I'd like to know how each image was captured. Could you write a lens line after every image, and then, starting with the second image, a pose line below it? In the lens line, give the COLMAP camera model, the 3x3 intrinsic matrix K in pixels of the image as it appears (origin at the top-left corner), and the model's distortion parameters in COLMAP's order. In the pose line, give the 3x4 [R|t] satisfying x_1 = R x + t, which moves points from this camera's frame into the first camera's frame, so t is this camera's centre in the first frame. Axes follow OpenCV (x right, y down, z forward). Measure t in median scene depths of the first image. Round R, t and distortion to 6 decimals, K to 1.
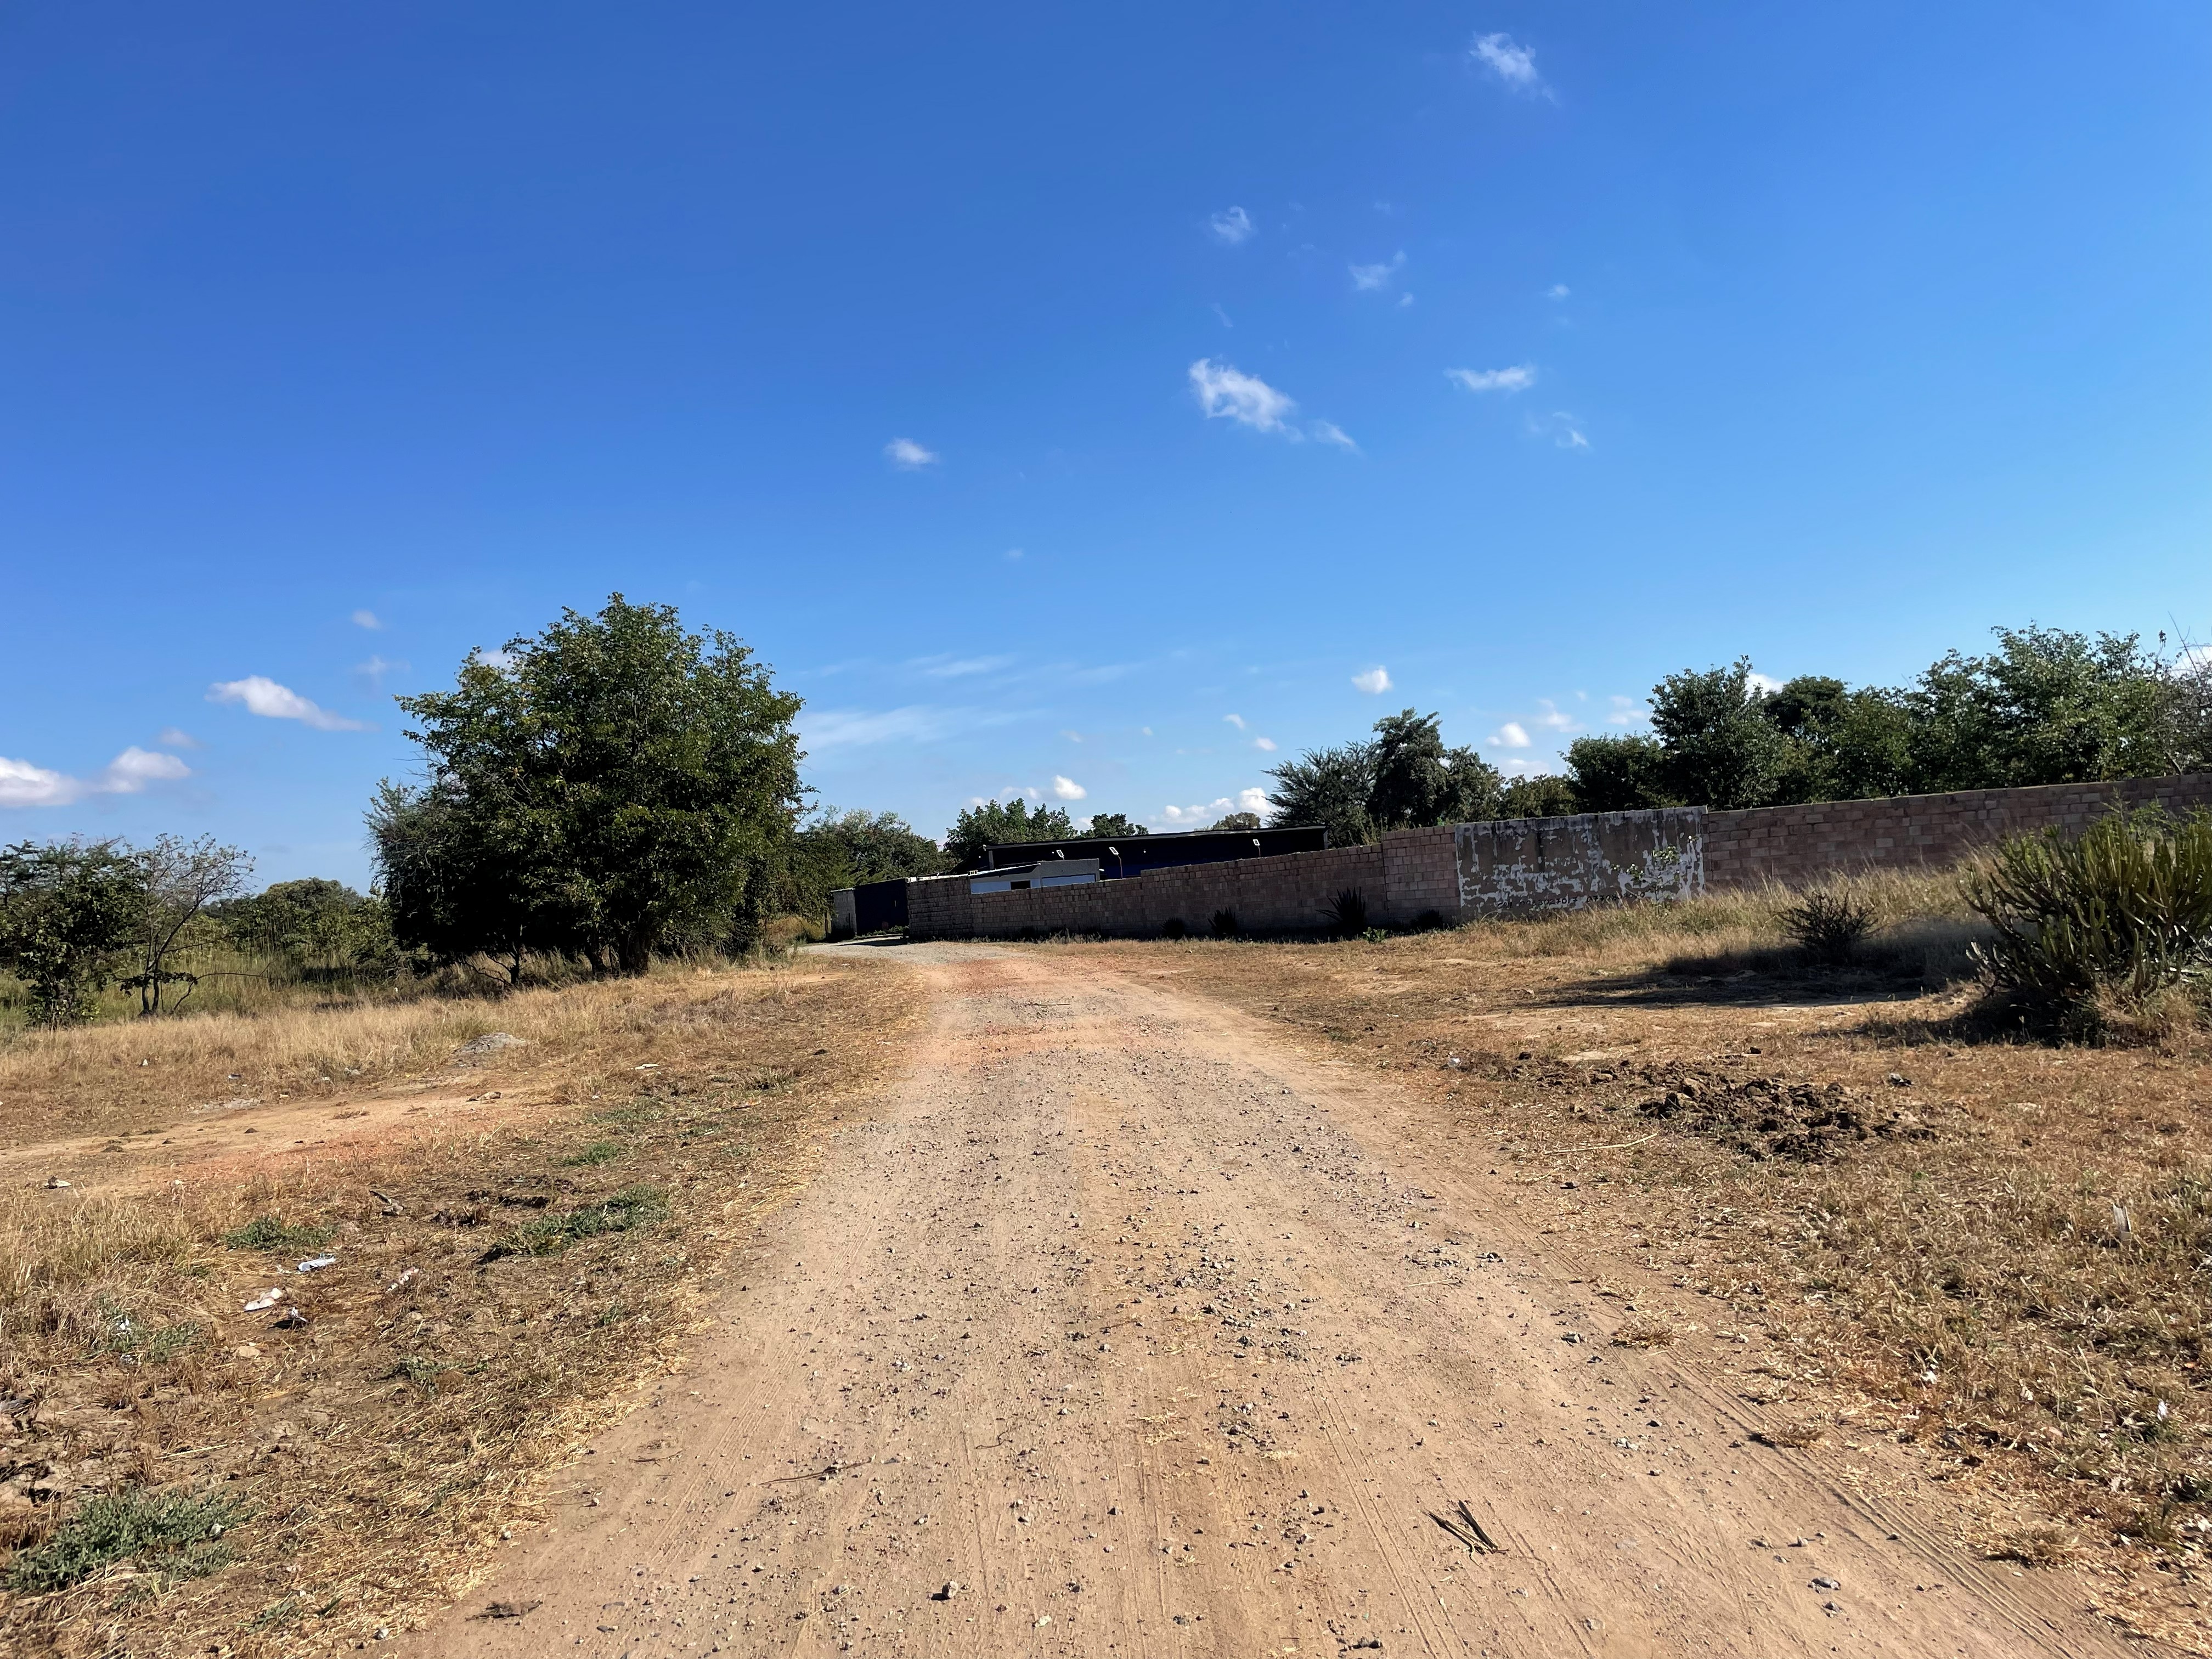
lens RADIAL K [[1592.2, 0, 1094.9], [0, 1592.2, 840.9], [0, 0, 1]] dist [0.099852, -0.126788]
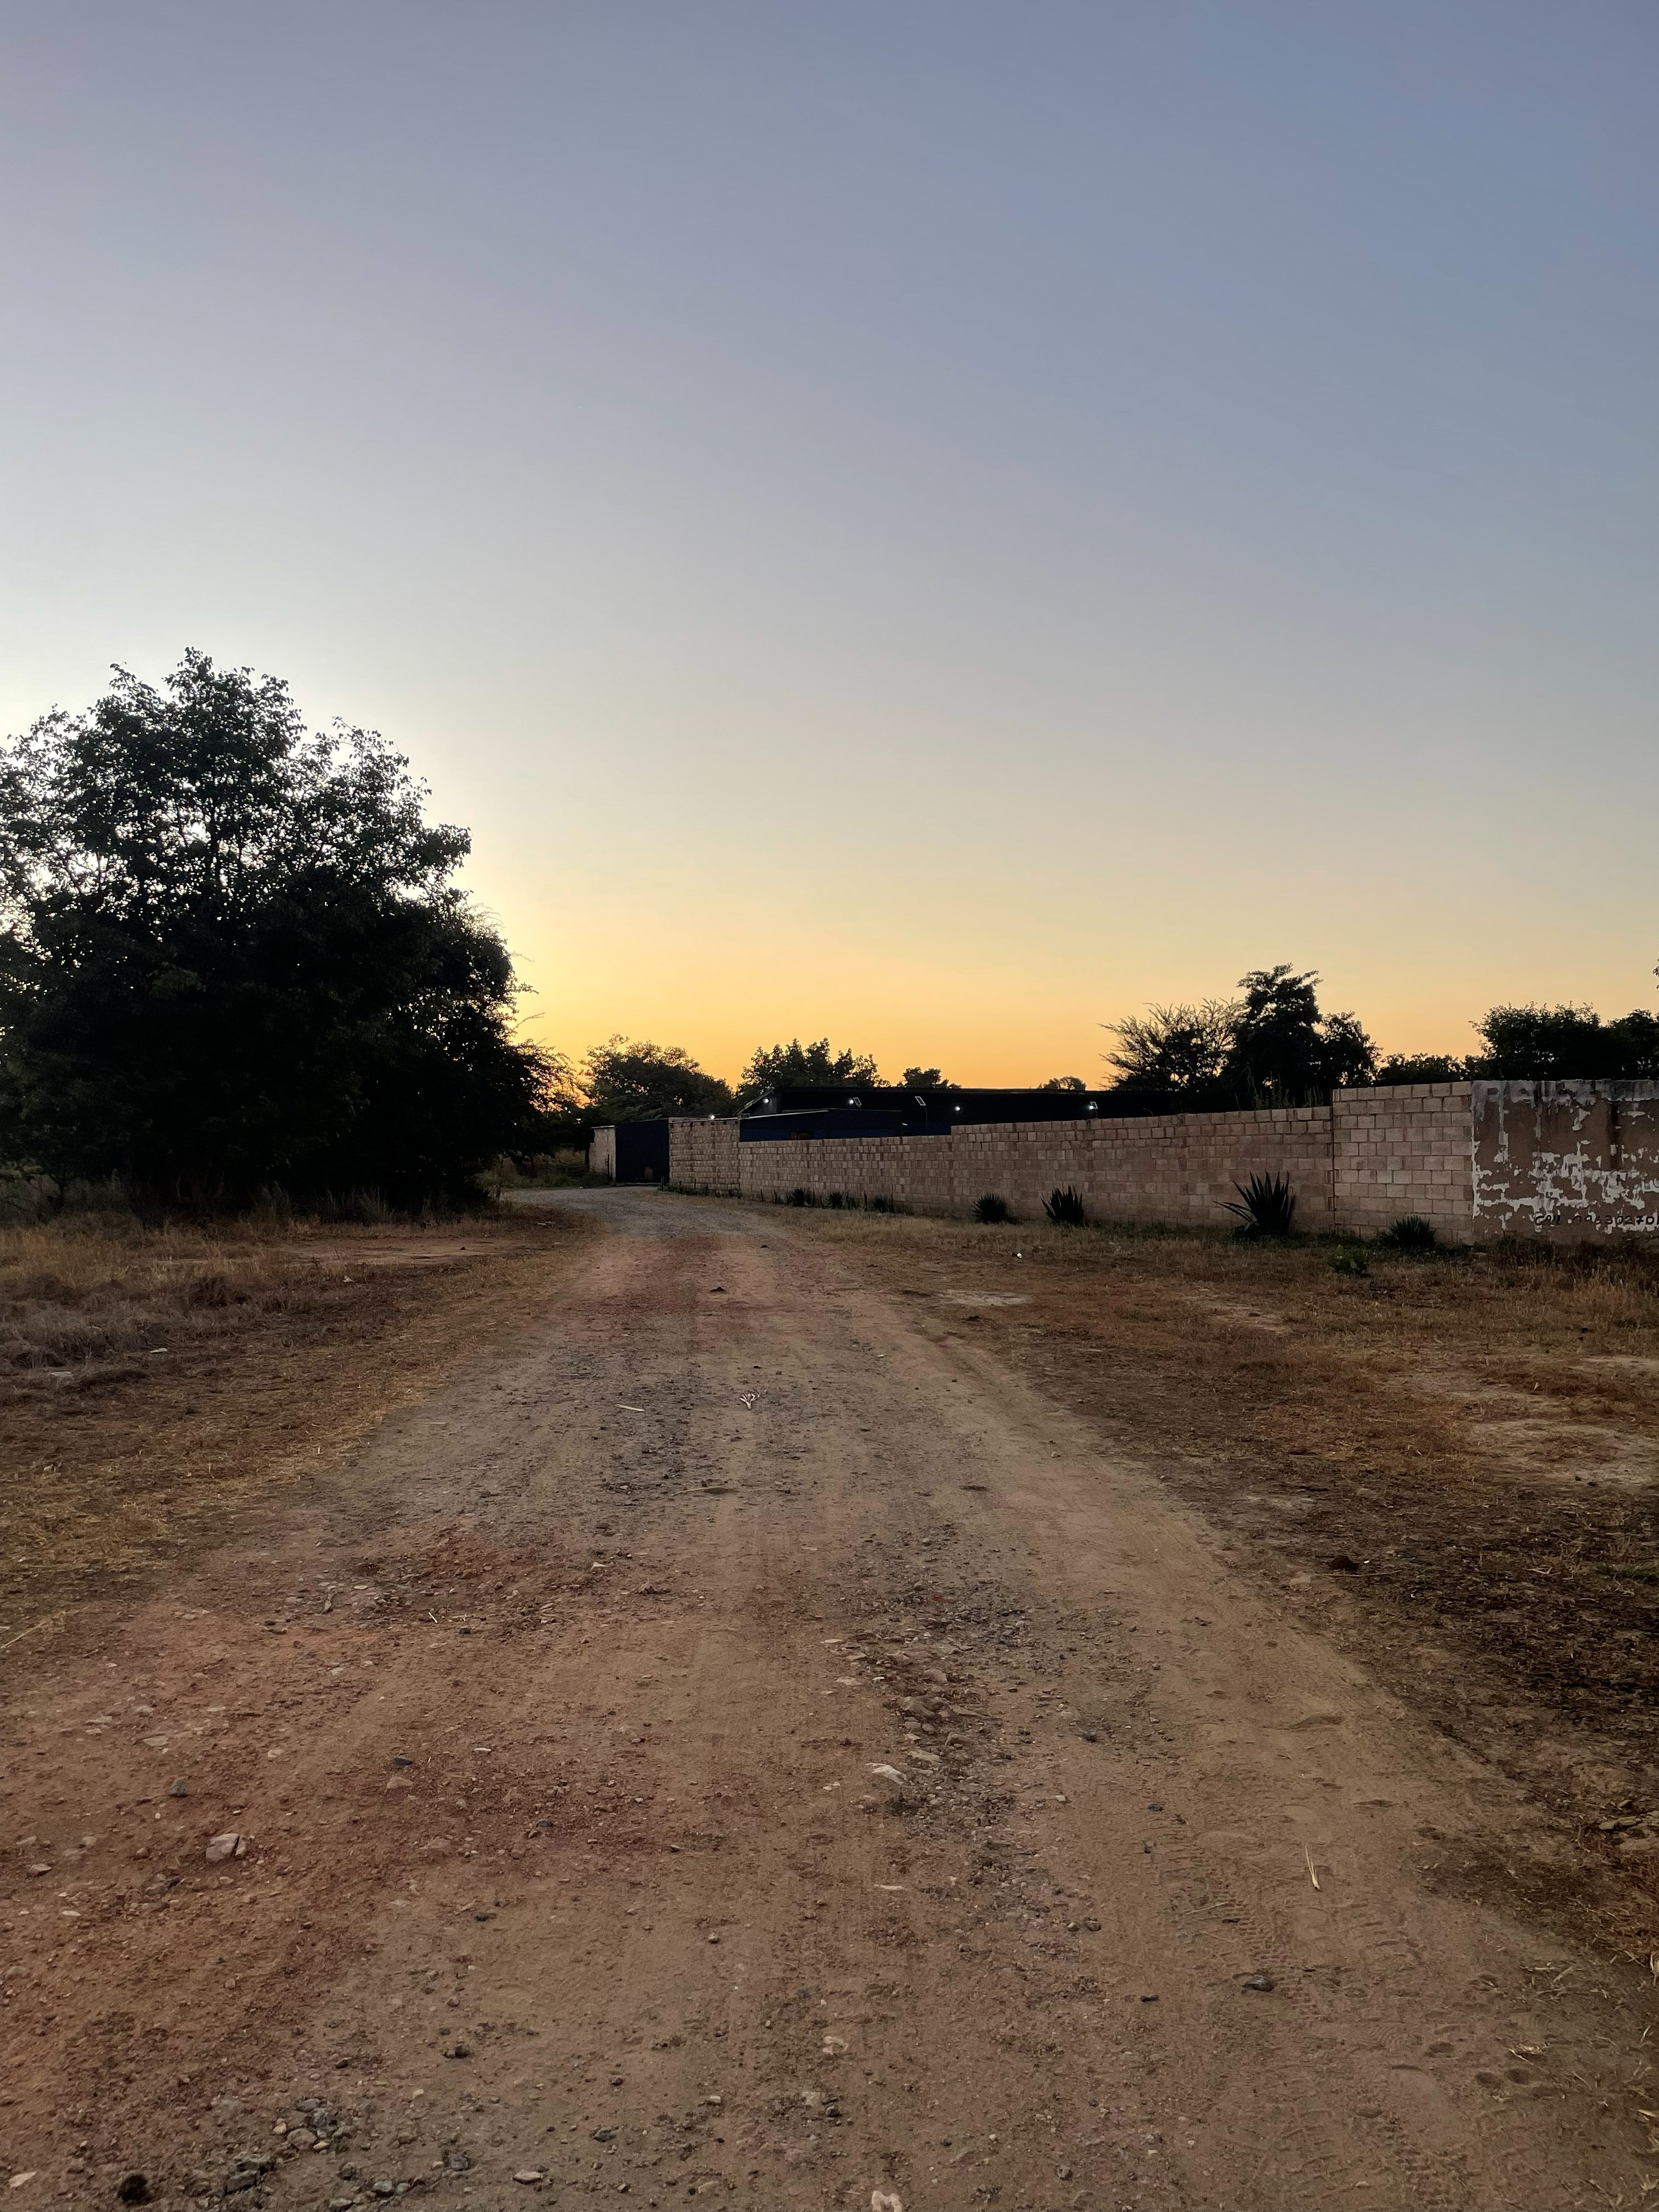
lens RADIAL K [[1592.2, 0, 829.5], [0, 1592.2, 1106.0], [0, 0, 1]] dist [0.099852, -0.126788]
pose [[0.996270, 0.070486, -0.049785, 0.008796], [-0.070244, 0.997508, 0.006588, 0.008959], [0.050126, -0.003066, 0.998738, 0.274895]]
